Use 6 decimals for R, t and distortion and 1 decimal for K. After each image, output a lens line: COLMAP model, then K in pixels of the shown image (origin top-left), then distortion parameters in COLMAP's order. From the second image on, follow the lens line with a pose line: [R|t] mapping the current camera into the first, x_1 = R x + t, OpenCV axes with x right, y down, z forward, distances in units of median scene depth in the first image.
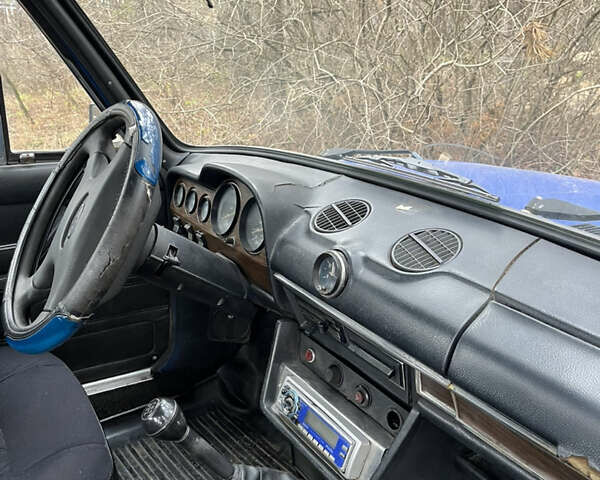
lens RADIAL K [[612.1, 0, 300.0], [0, 612.1, 240.0], [0, 0, 1]] dist [0.023167, 0.004943]
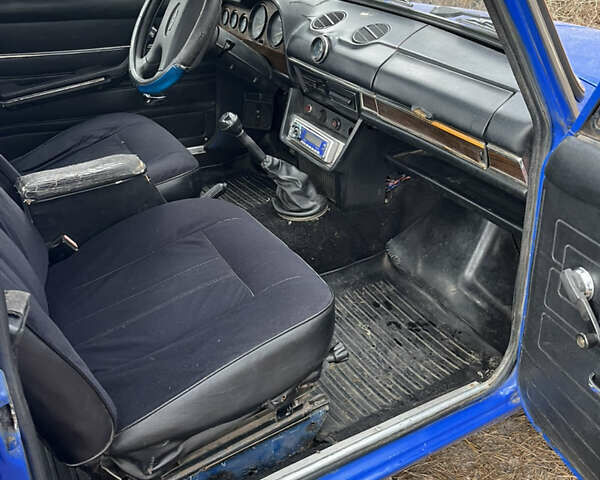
lens RADIAL K [[598.9, 0, 311.0], [0, 598.9, 253.1], [0, 0, 1]] dist [0.018770, -0.031694]
pose [[0.999761, 0.021794, 0.001502, 0.029941], [-0.021575, 0.974261, 0.224387, 0.215445], [0.003427, -0.224366, 0.974499, -0.758259]]
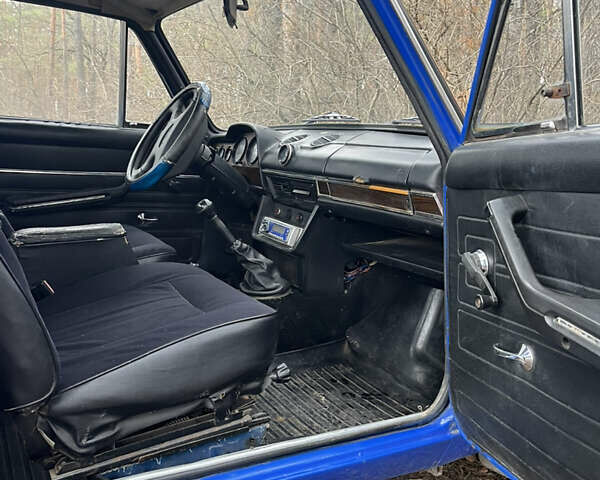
lens RADIAL K [[598.9, 0, 311.0], [0, 598.9, 253.1], [0, 0, 1]] dist [0.018770, -0.031694]
pose [[0.999045, 0.040991, -0.015102, 0.164514], [-0.042607, 0.990627, -0.129781, 0.592643], [0.009641, 0.130300, 0.991428, -0.931603]]
